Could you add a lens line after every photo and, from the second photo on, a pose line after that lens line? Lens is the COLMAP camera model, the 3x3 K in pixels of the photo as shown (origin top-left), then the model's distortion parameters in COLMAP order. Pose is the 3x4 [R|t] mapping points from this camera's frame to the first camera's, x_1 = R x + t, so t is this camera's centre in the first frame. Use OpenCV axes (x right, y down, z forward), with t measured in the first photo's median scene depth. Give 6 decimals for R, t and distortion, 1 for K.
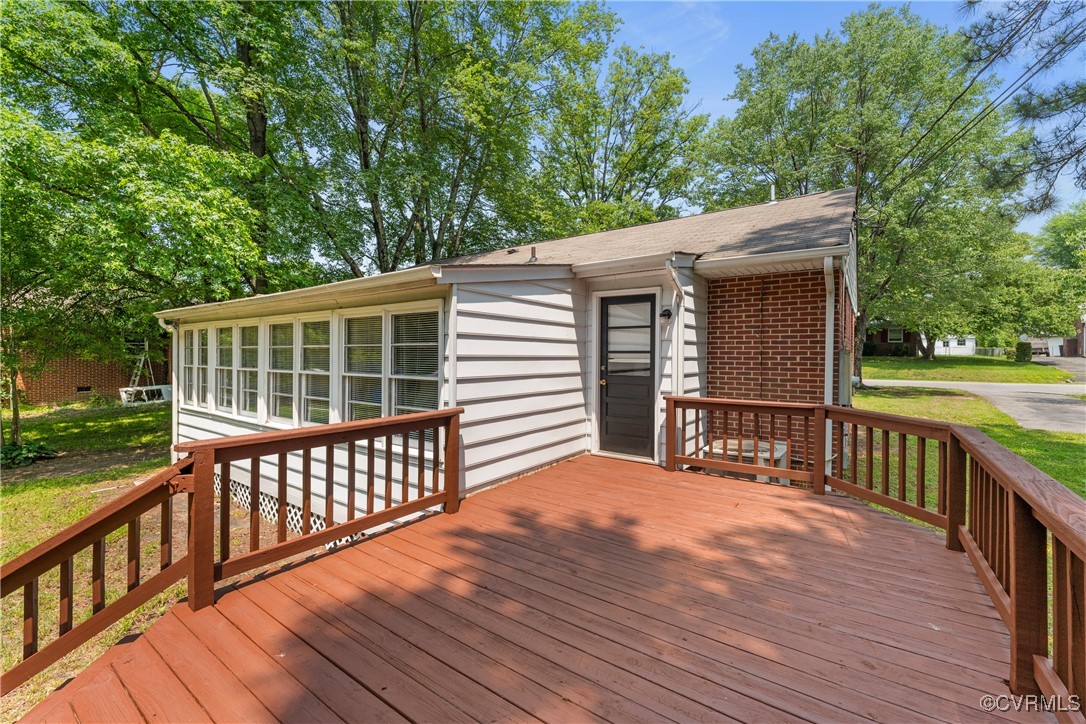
lens RADIAL K [[451.6, 0, 551.2], [0, 451.6, 355.9], [0, 0, 1]] dist [-0.002093, -0.000087]
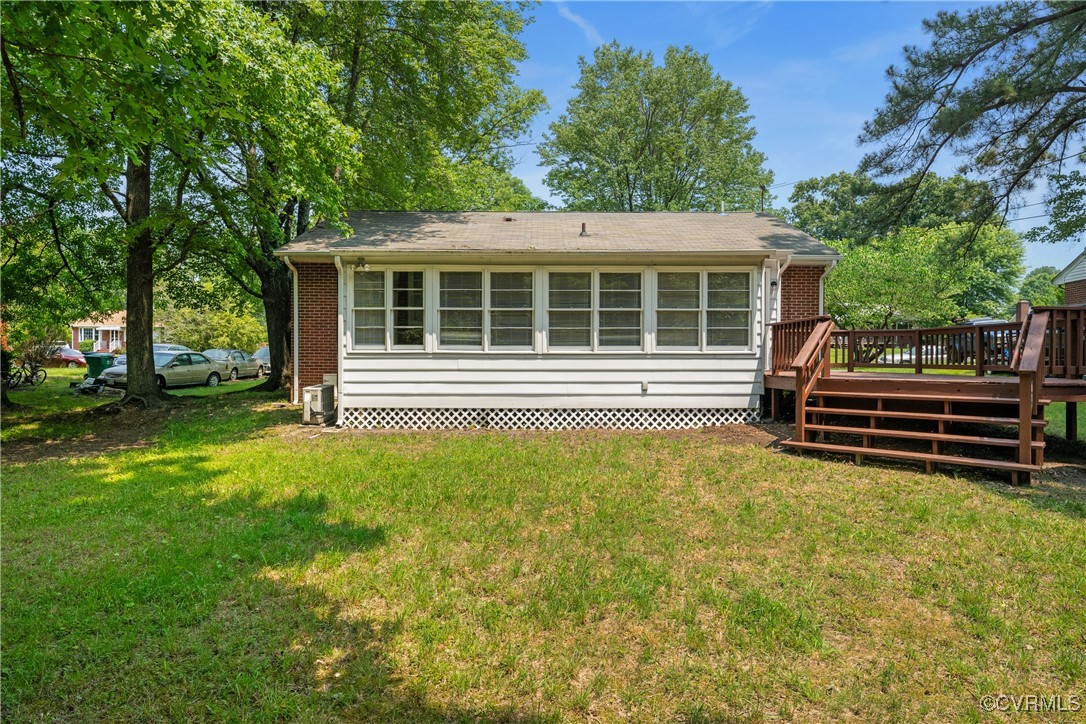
lens RADIAL K [[628.5, 0, 544.0], [0, 628.5, 356.1], [0, 0, 1]] dist [-0.002028, -0.001769]
pose [[0.810379, -0.000542, 0.585905, -0.709173], [0.003953, 0.999982, -0.004542, 0.073001], [-0.585892, 0.005997, 0.810367, -0.169407]]
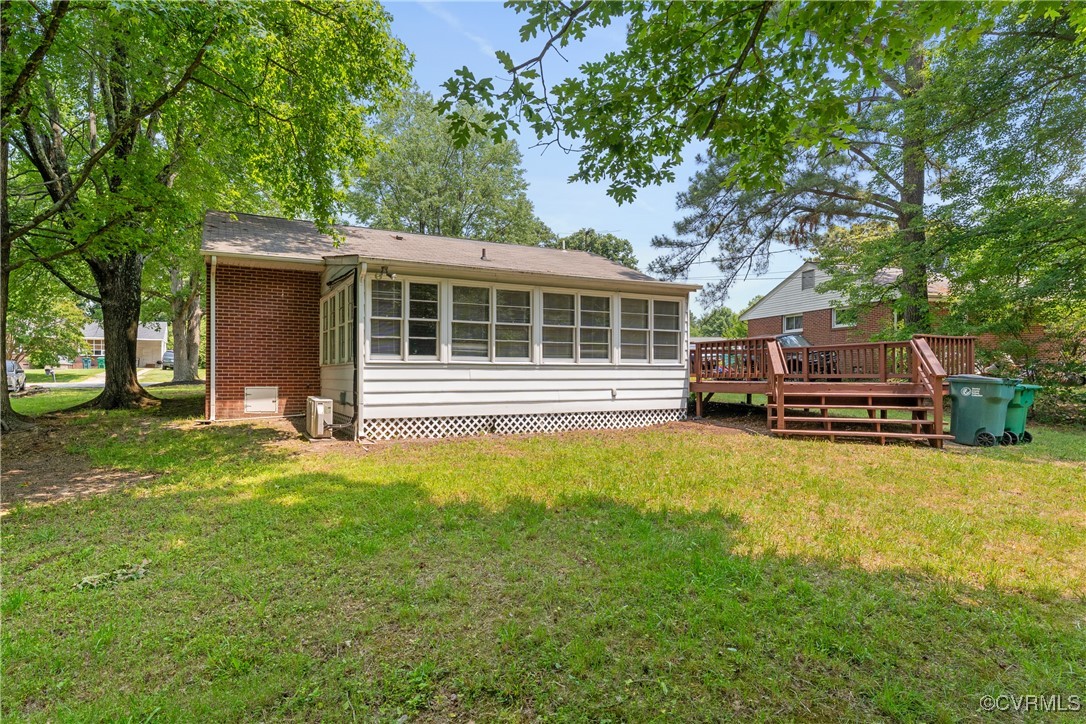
lens RADIAL K [[578.1, 0, 508.9], [0, 578.1, 361.5], [0, 0, 1]] dist [-0.007531, 0.000069]
pose [[0.471711, 0.015355, 0.881620, -0.969325], [0.004060, 0.999800, -0.019586, 0.077368], [-0.881744, 0.012818, 0.471554, 0.108318]]
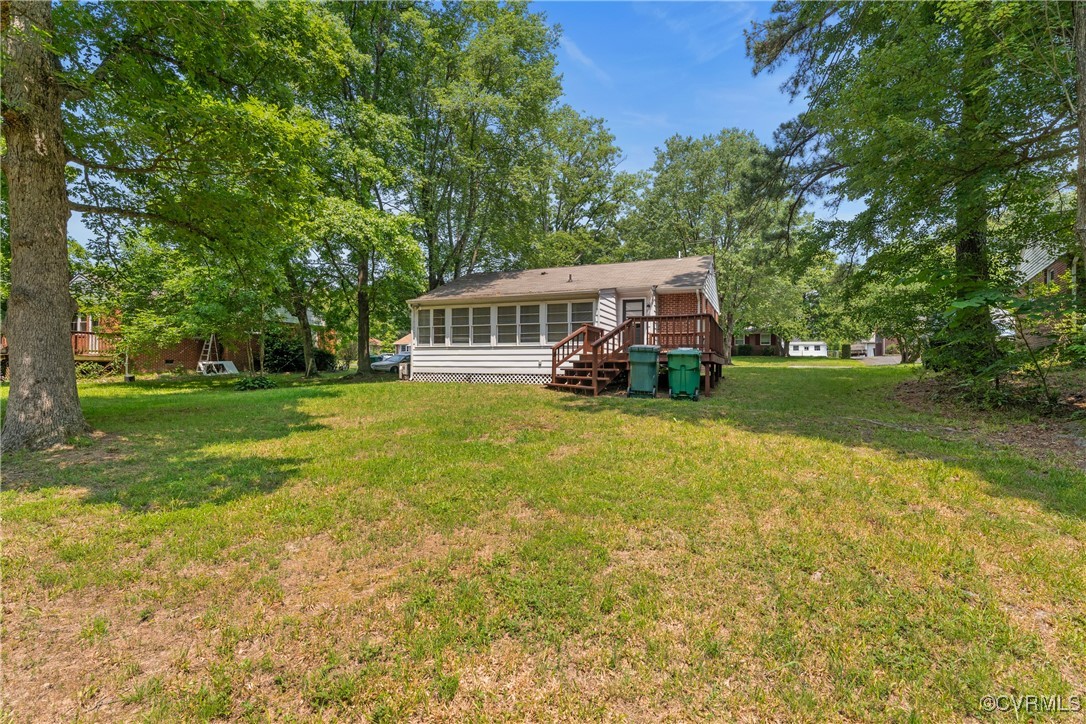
lens RADIAL K [[515.7, 0, 550.0], [0, 515.7, 363.8], [0, 0, 1]] dist [-0.003213, -0.001726]
pose [[0.975394, 0.004655, 0.220418, -0.416885], [-0.002049, 0.999925, -0.012050, 0.122576], [-0.220458, 0.011302, 0.975331, -0.804065]]
